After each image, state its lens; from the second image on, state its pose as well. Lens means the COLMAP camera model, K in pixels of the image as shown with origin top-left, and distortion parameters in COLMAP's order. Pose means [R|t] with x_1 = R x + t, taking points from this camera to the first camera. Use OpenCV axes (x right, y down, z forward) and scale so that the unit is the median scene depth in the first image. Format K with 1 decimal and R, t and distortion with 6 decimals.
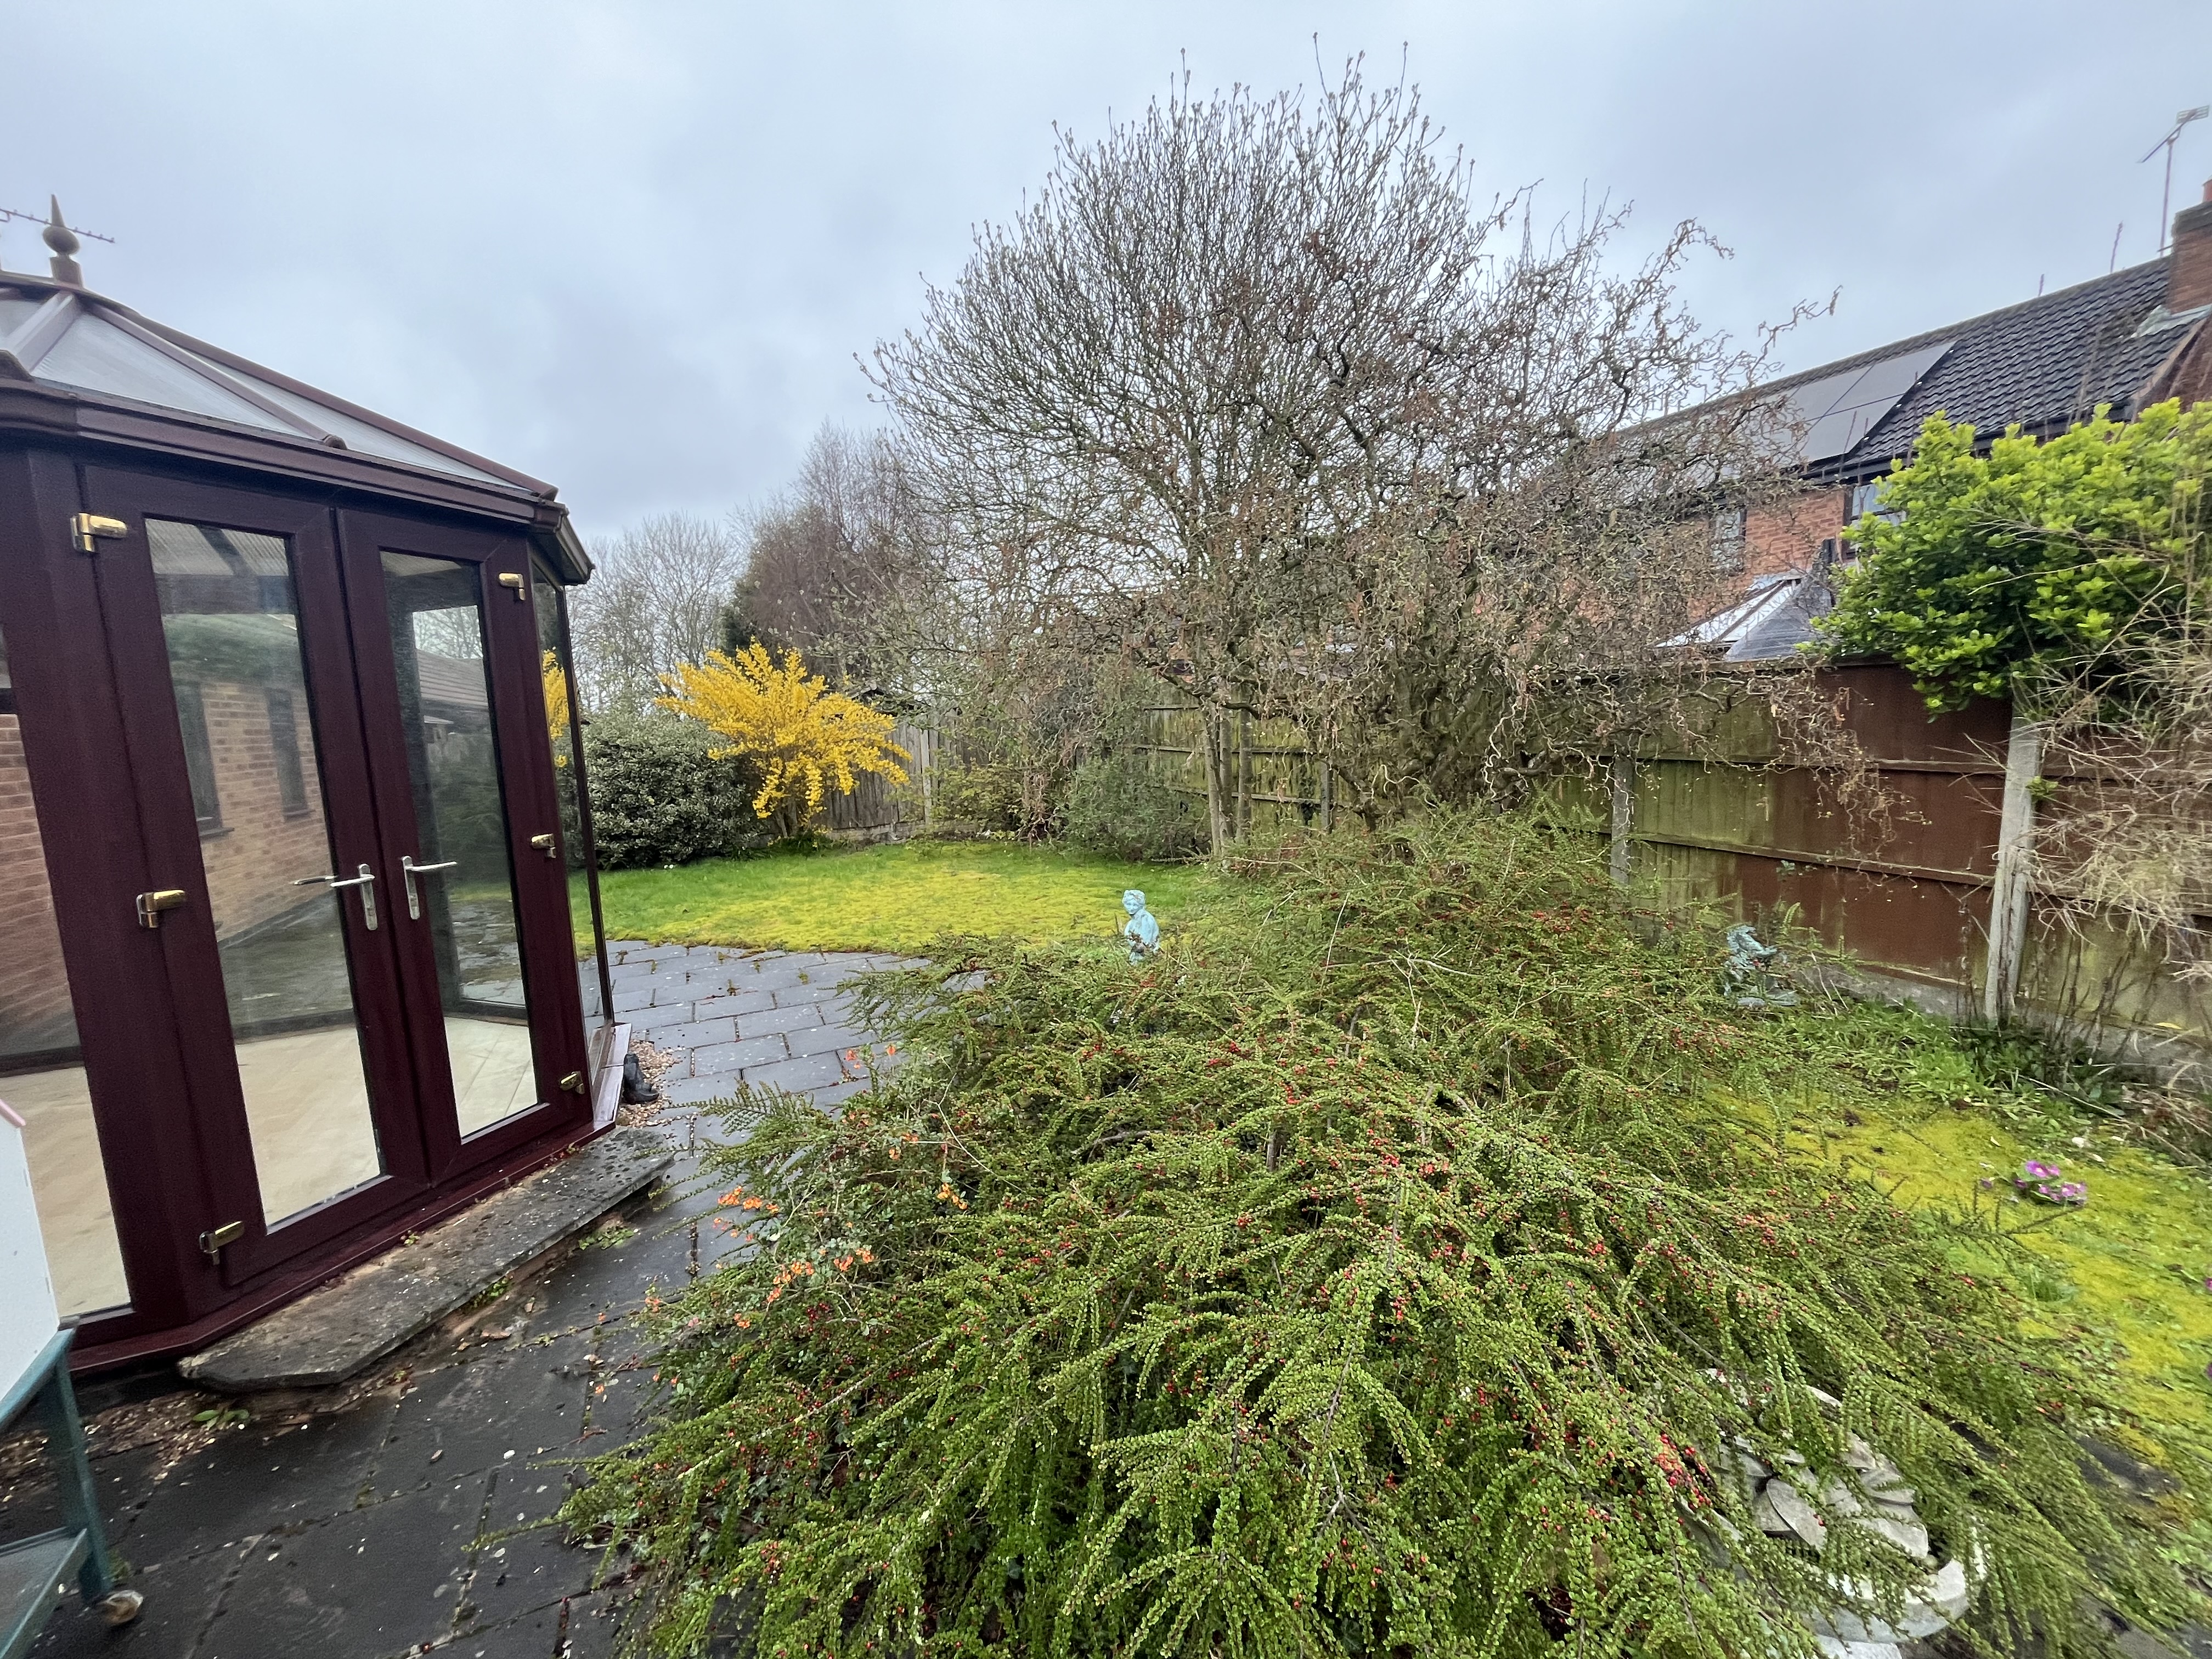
lens RADIAL K [[896.2, 0, 1108.4], [0, 896.2, 838.5], [0, 0, 1]] dist [-0.006463, -0.000942]
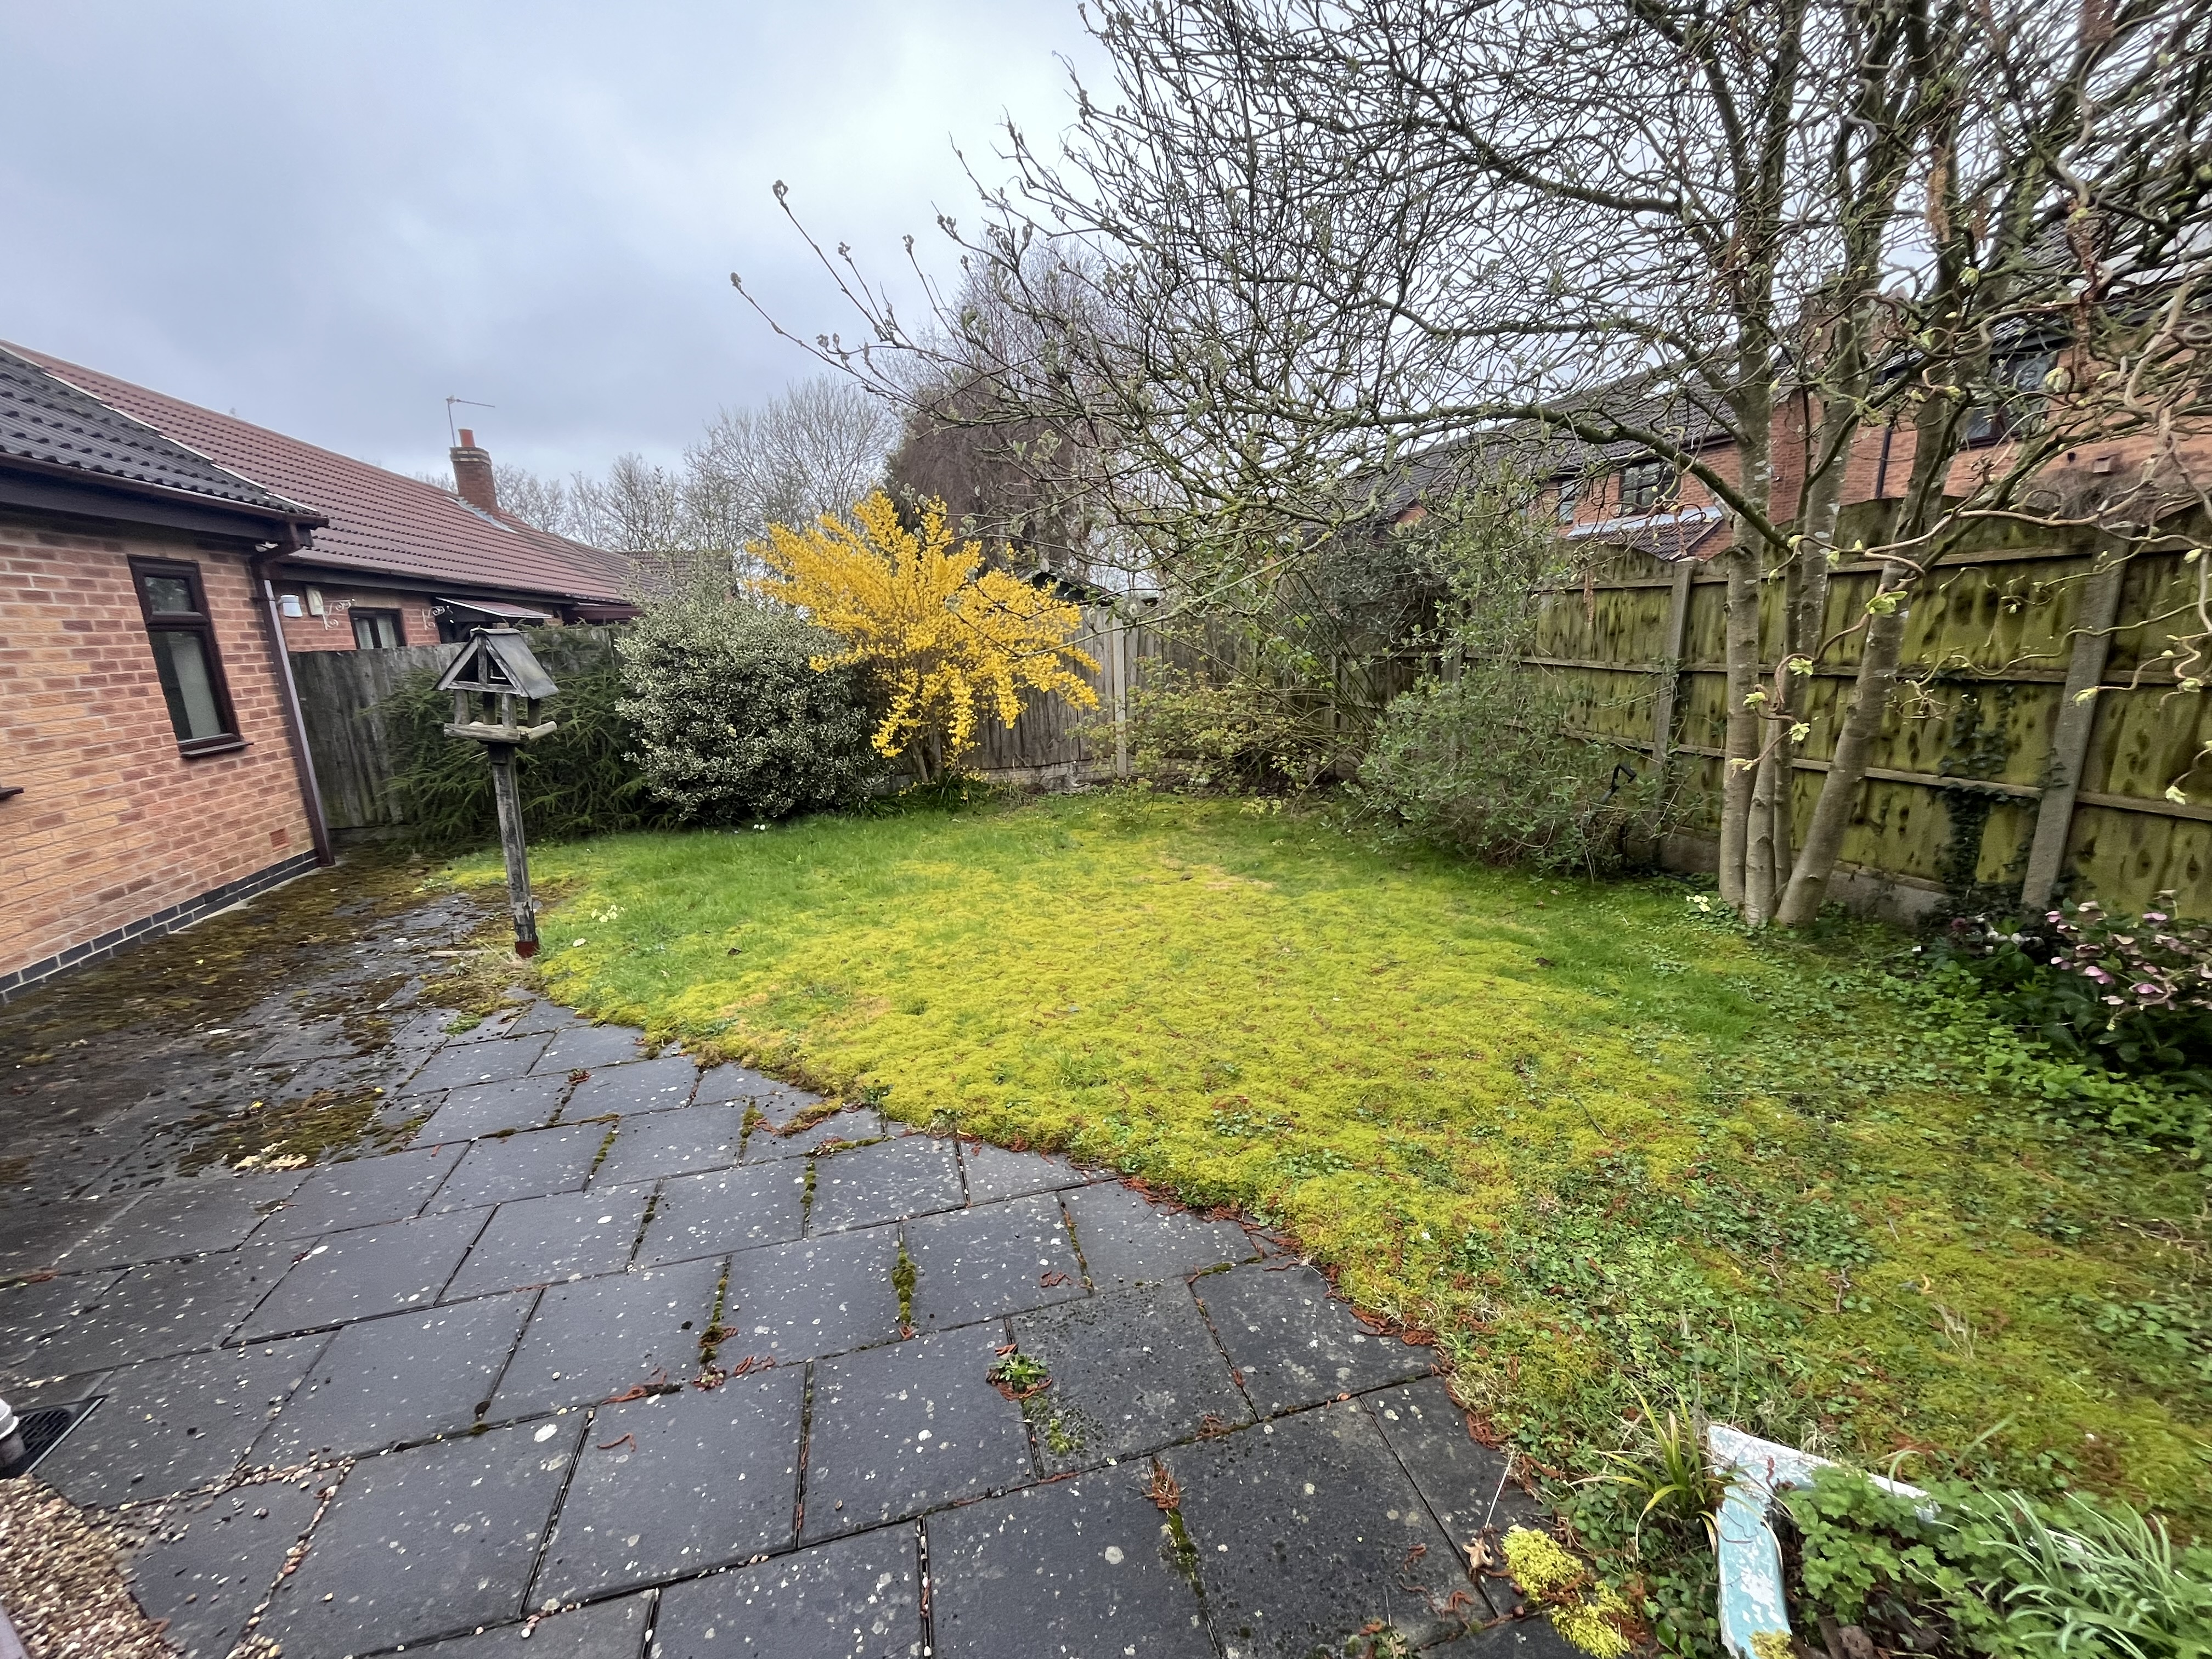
lens RADIAL K [[896.2, 0, 1106.5], [0, 896.2, 831.4], [0, 0, 1]] dist [-0.006463, -0.000942]
pose [[0.985072, 0.041035, -0.167182, -0.109321], [-0.023849, 0.994339, 0.103539, -0.042164], [0.170485, -0.098006, 0.980474, 0.360109]]
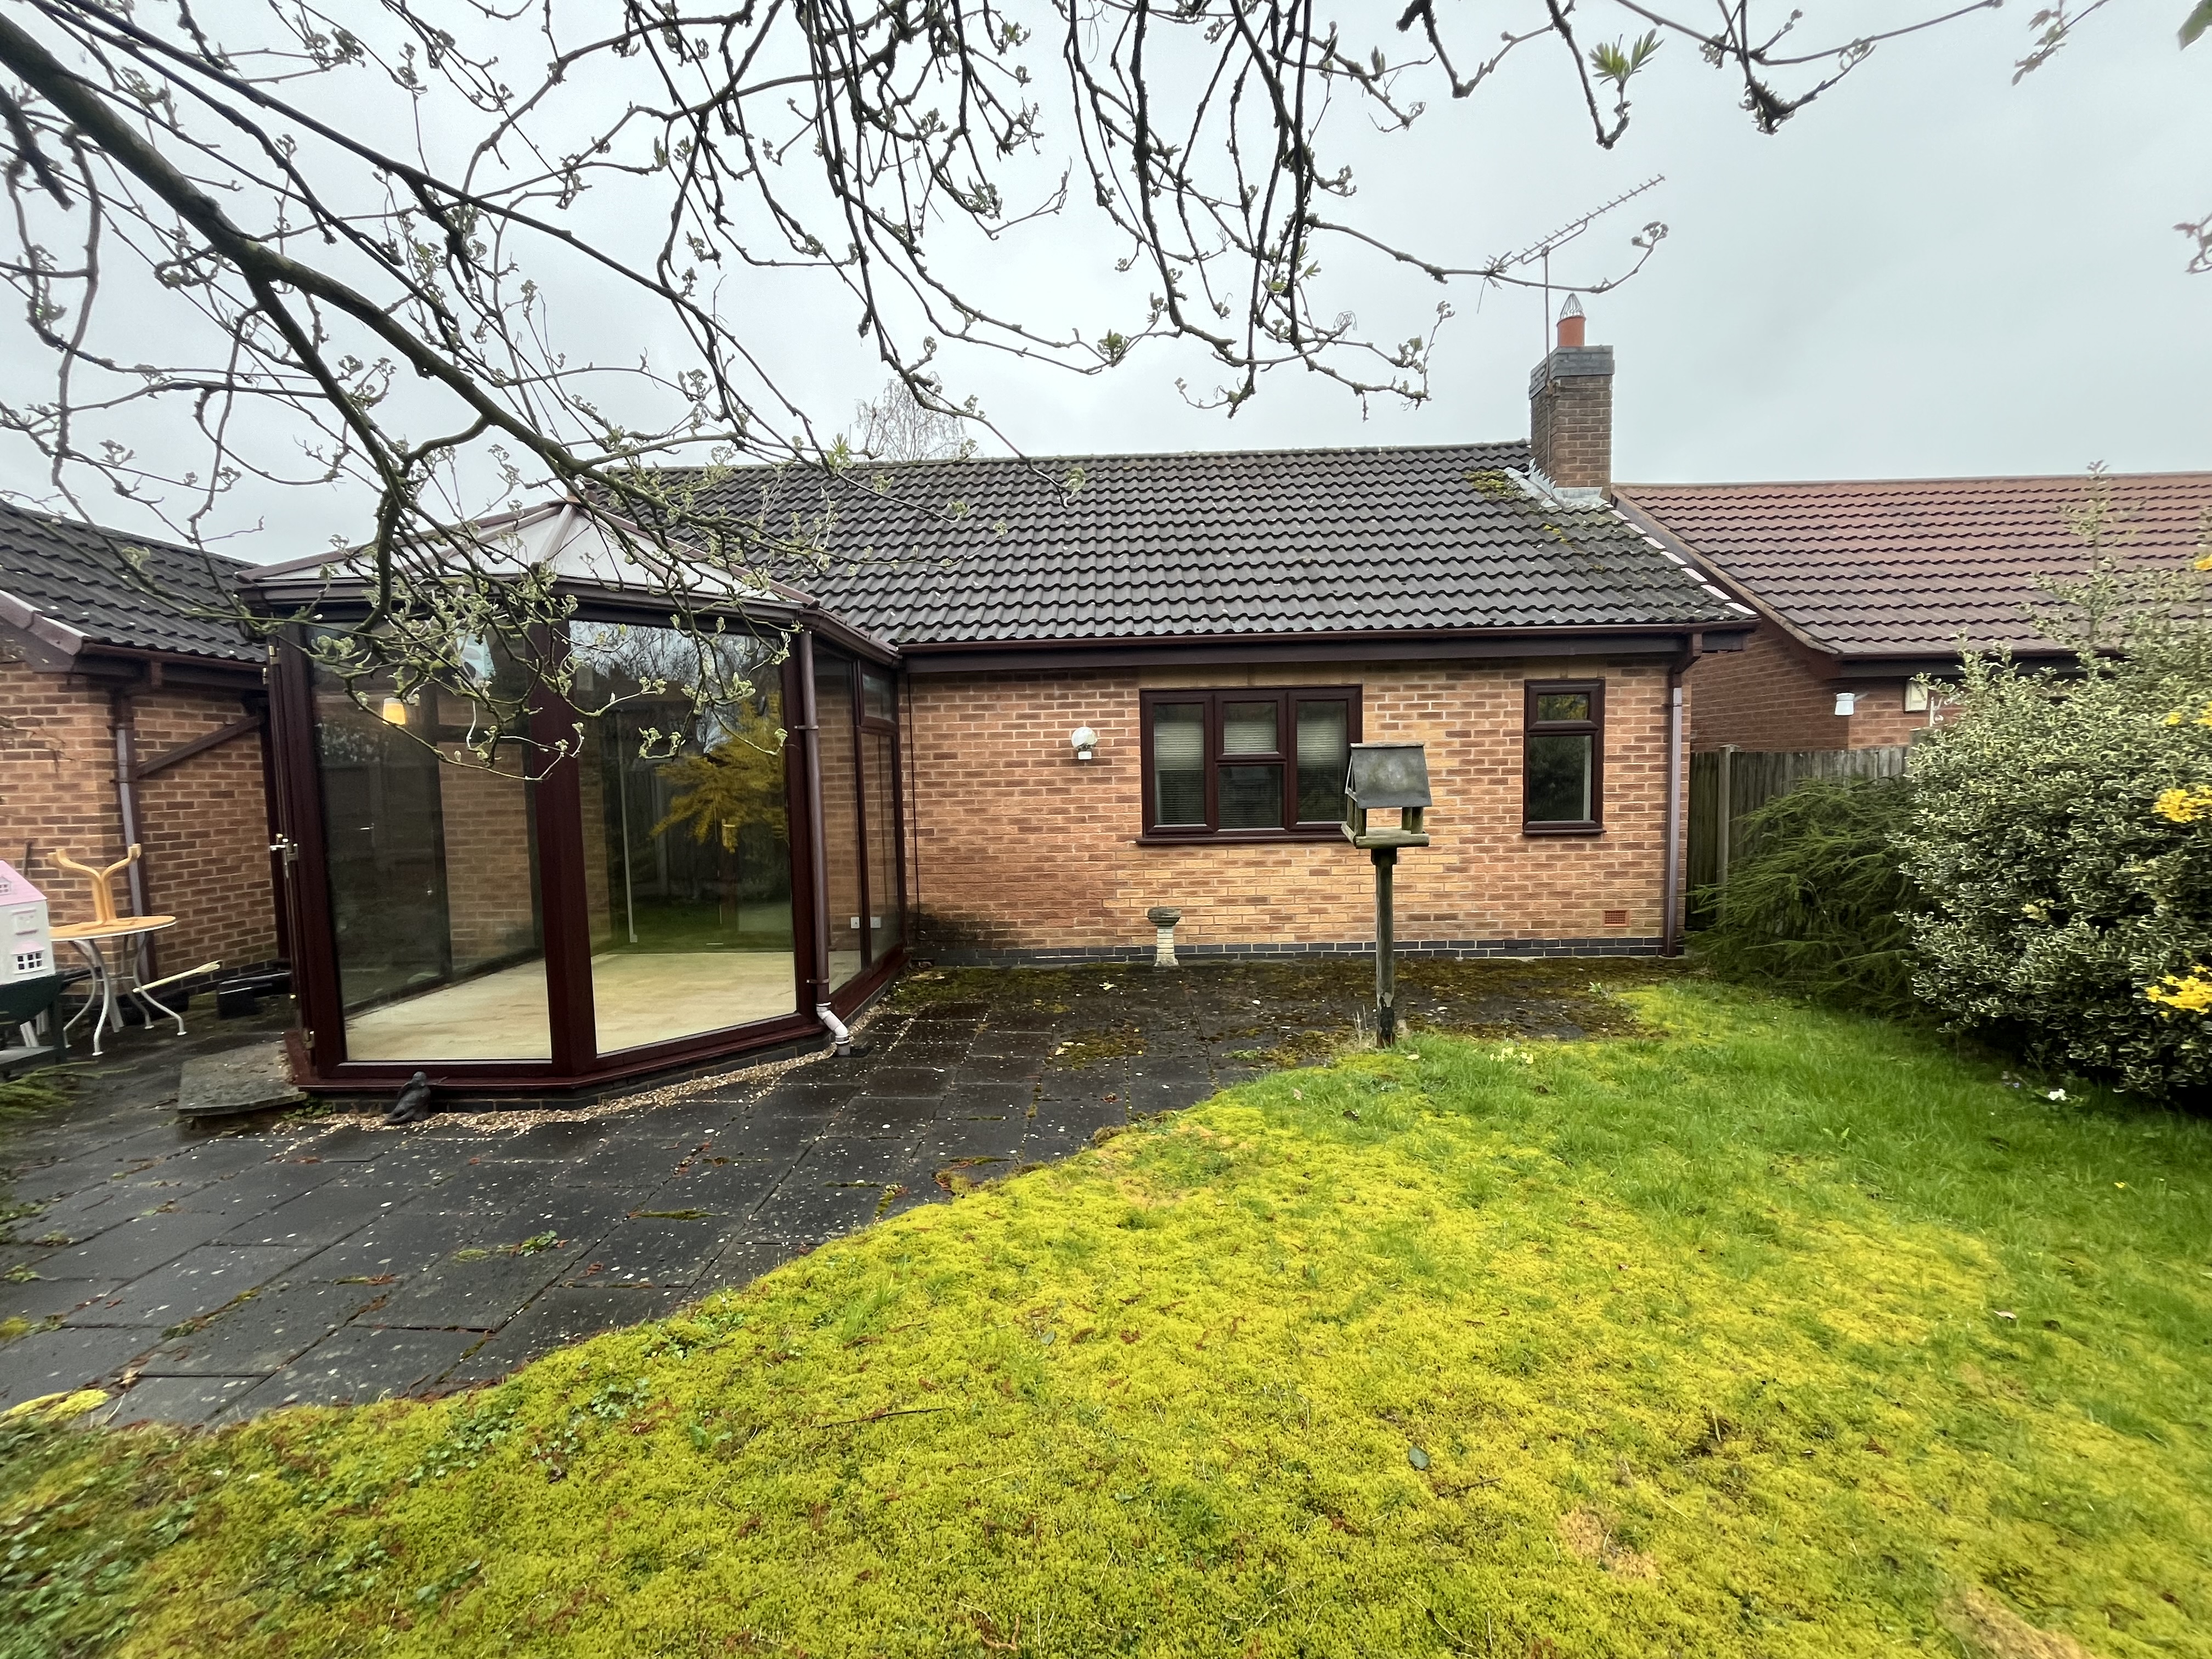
lens RADIAL K [[896.2, 0, 1097.0], [0, 896.2, 833.2], [0, 0, 1]] dist [-0.006463, -0.000942]
pose [[-0.443058, 0.109047, -0.889836, 0.001994], [-0.086031, 0.982822, 0.163277, -0.099124], [0.892356, 0.148895, -0.426066, 0.771586]]
